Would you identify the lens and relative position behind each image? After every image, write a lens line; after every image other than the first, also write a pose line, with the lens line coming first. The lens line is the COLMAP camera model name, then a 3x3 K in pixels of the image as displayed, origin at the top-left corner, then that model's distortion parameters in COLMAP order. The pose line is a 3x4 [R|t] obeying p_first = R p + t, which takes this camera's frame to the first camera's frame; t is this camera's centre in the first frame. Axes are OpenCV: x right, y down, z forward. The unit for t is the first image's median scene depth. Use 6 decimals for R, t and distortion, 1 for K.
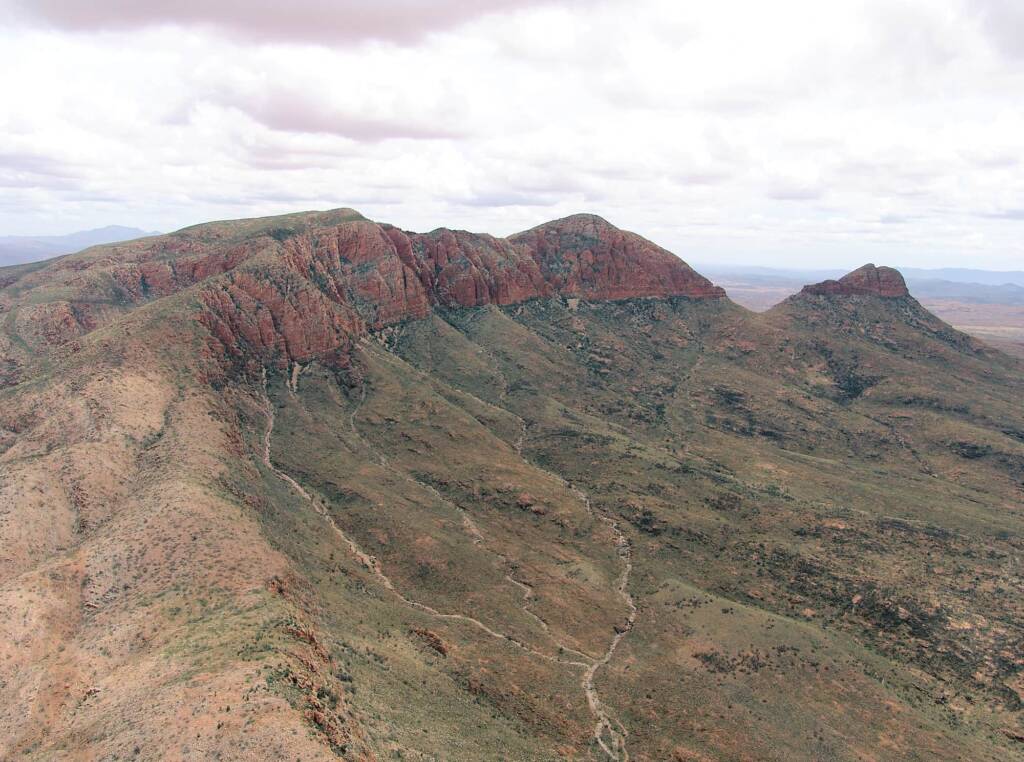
lens RADIAL K [[758.7, 0, 457.8], [0, 758.7, 364.1], [0, 0, 1]] dist [-0.117601, 0.061472]
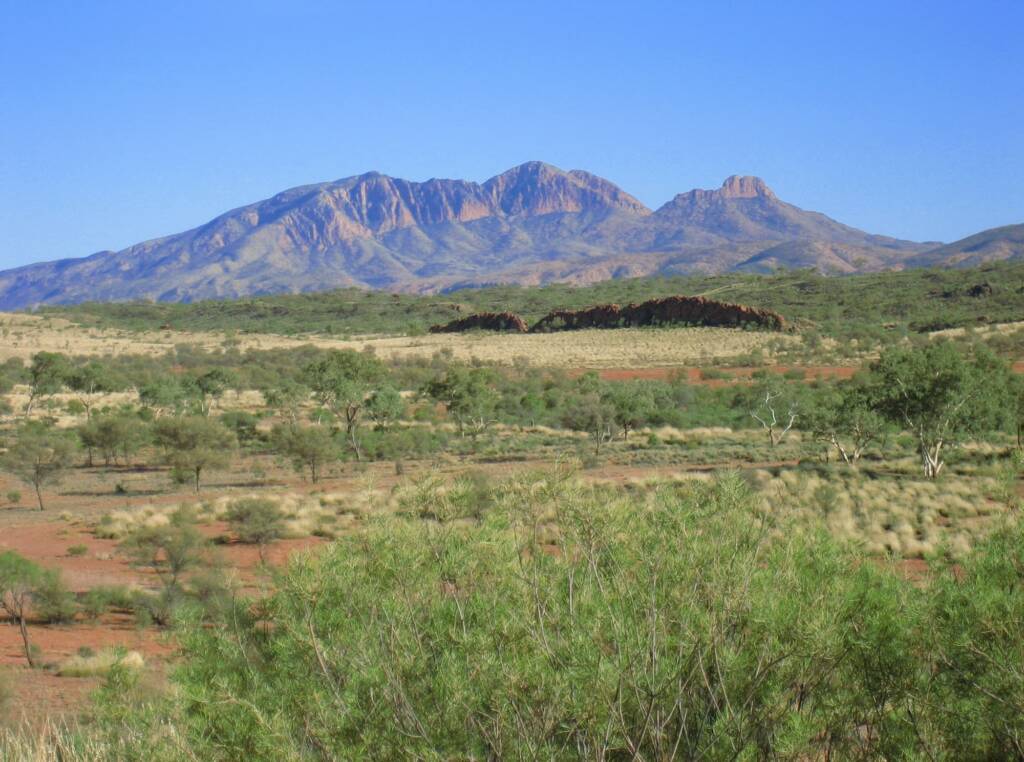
lens RADIAL K [[3132.7, 0, 505.5], [0, 3132.7, 383.2], [0, 0, 1]] dist [-0.024226, 0.000000]
pose [[0.925923, -0.063745, -0.372295, 2.975380], [0.003180, 0.986937, -0.161075, 1.528987], [0.377700, 0.147959, 0.914030, -5.741764]]
